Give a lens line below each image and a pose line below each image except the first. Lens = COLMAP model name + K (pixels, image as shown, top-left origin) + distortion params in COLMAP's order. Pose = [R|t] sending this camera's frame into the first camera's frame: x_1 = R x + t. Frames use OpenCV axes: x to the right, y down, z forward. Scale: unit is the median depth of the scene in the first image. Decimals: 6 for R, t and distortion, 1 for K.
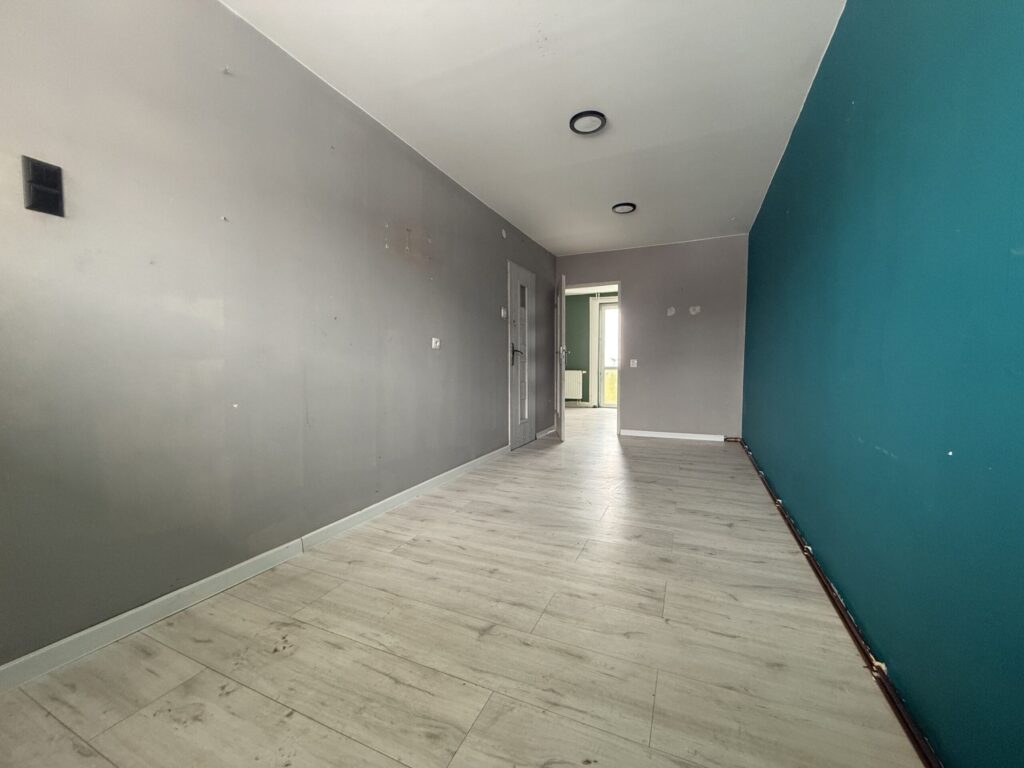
lens RADIAL K [[405.4, 0, 509.3], [0, 405.4, 383.3], [0, 0, 1]] dist [0.000856, -0.000236]
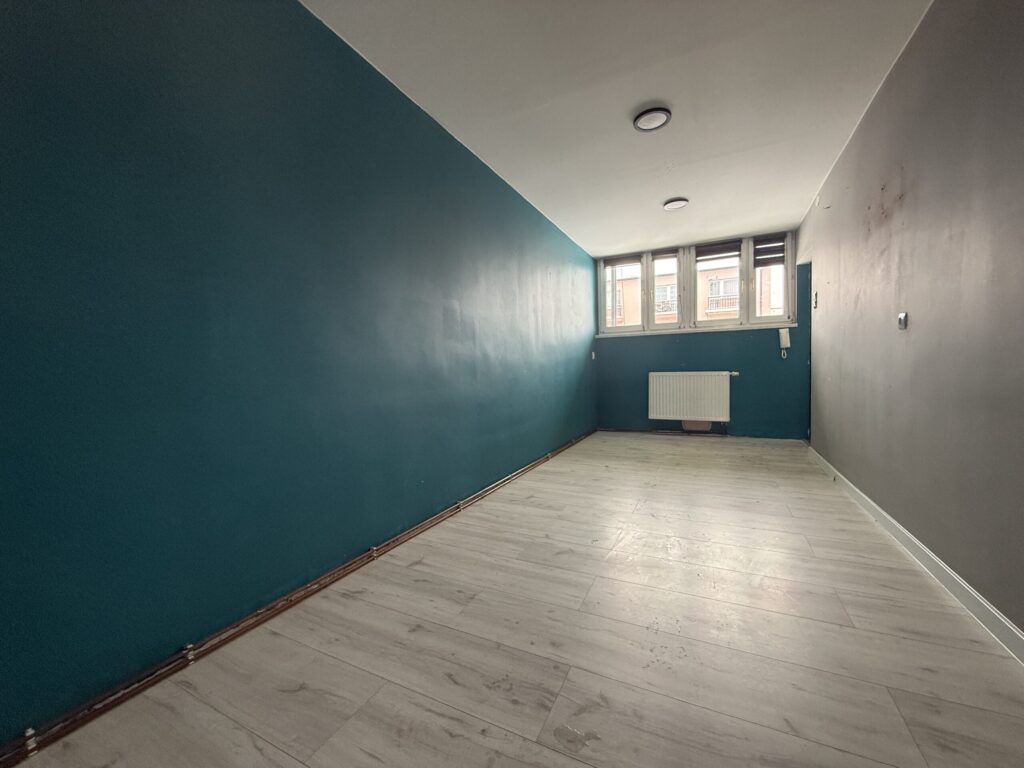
lens RADIAL K [[405.4, 0, 512.6], [0, 405.4, 385.3], [0, 0, 1]] dist [0.000856, -0.000236]
pose [[-0.998950, 0.029902, 0.034717, 0.594563], [0.032934, 0.995367, 0.090334, -0.104377], [-0.031855, 0.091382, -0.995306, 2.377372]]
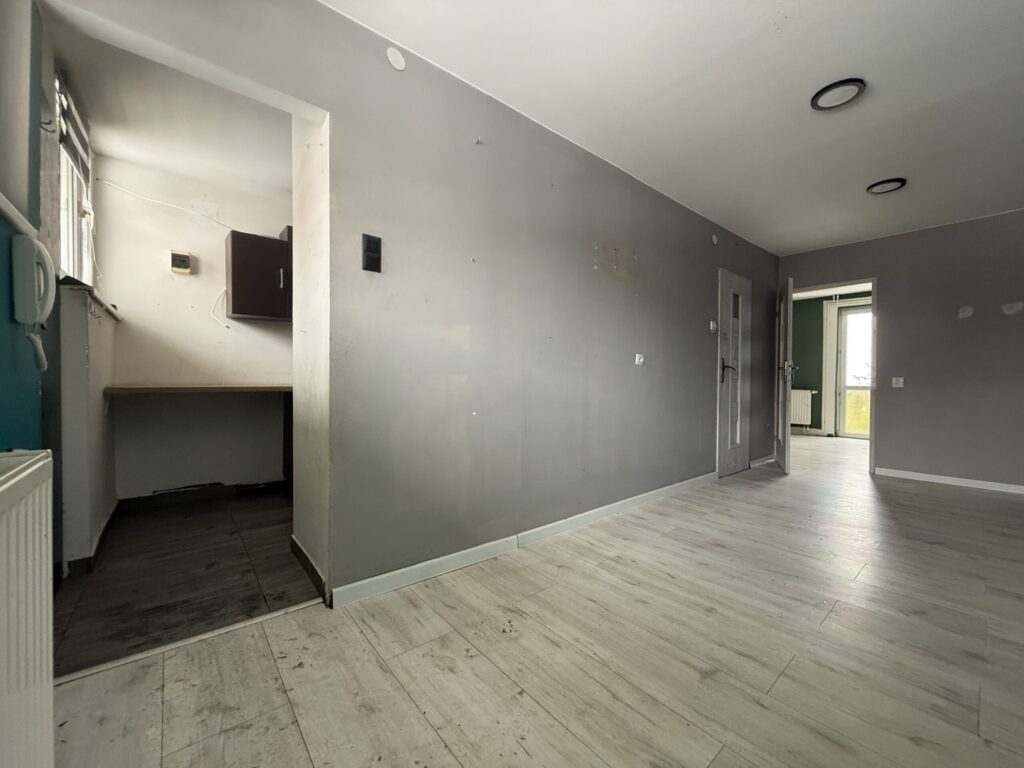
lens RADIAL K [[405.4, 0, 512.1], [0, 405.4, 384.2], [0, 0, 1]] dist [0.000856, -0.000236]
pose [[0.899880, 0.015483, -0.435864, -0.042968], [-0.031596, 0.999058, -0.029743, 0.000141], [0.434993, 0.040537, 0.899521, -0.024173]]
